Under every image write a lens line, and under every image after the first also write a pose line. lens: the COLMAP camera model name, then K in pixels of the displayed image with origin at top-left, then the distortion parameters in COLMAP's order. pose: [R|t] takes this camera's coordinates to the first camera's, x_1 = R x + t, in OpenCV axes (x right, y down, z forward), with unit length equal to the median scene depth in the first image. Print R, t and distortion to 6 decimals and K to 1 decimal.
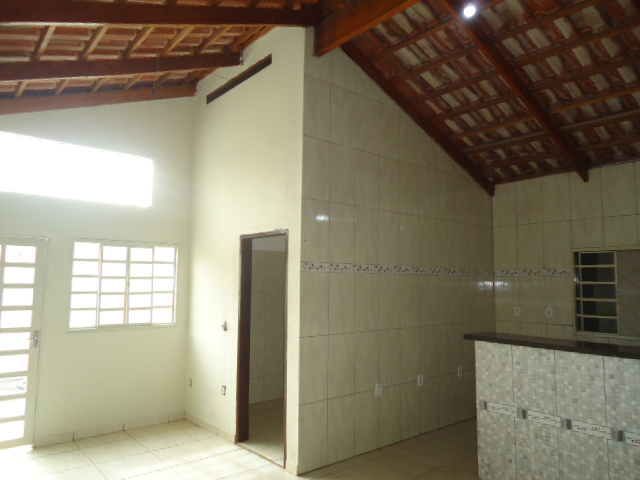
lens RADIAL K [[466.5, 0, 320.0], [0, 466.5, 240.0], [0, 0, 1]] dist [-0.005357, 0.002782]
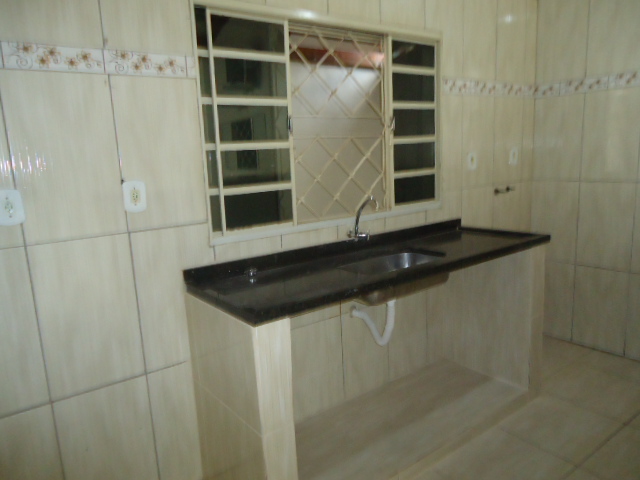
lens RADIAL K [[466.5, 0, 320.0], [0, 466.5, 240.0], [0, 0, 1]] dist [-0.005357, 0.002782]
pose [[0.052224, -0.199422, 0.978521, 0.269590], [-0.043872, 0.978454, 0.201750, 0.168907], [-0.997671, -0.053466, 0.042350, 1.252416]]
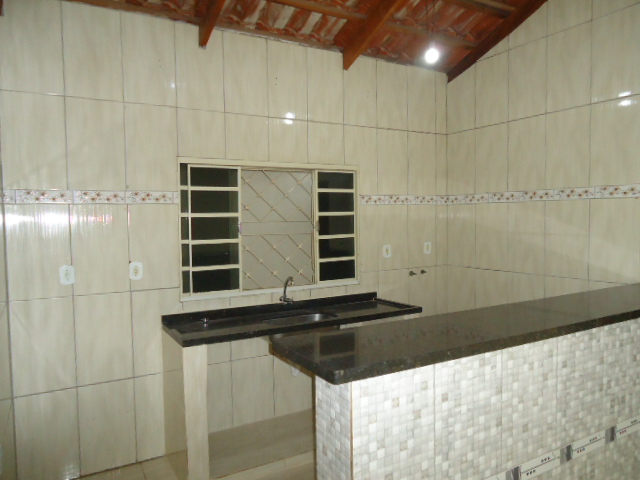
lens RADIAL K [[466.5, 0, 320.0], [0, 466.5, 240.0], [0, 0, 1]] dist [-0.005357, 0.002782]
pose [[0.175357, -0.061139, 0.982605, -0.009415], [-0.072339, 0.994572, 0.074794, 0.092316], [-0.981844, -0.084196, 0.169982, 1.015133]]
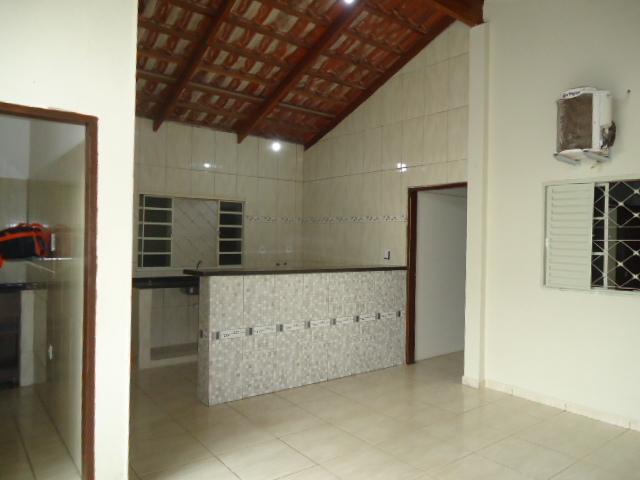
lens RADIAL K [[466.5, 0, 320.0], [0, 466.5, 240.0], [0, 0, 1]] dist [-0.005357, 0.002782]
pose [[0.038625, -0.009374, 0.999210, -0.706702], [-0.107992, 0.994060, 0.013500, 0.100316], [-0.993401, -0.108428, 0.037383, 0.763285]]
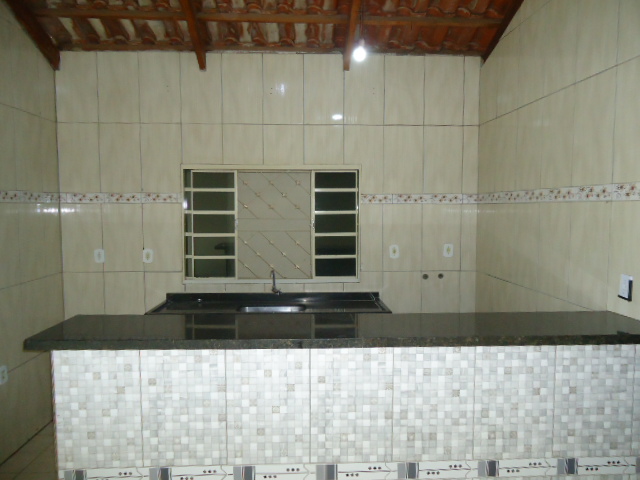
lens RADIAL K [[466.5, 0, 320.0], [0, 466.5, 240.0], [0, 0, 1]] dist [-0.005357, 0.002782]
pose [[0.608583, -0.063936, 0.790910, 0.145354], [-0.065608, 0.989281, 0.130456, 0.036847], [-0.790773, -0.131283, 0.597865, 0.561231]]
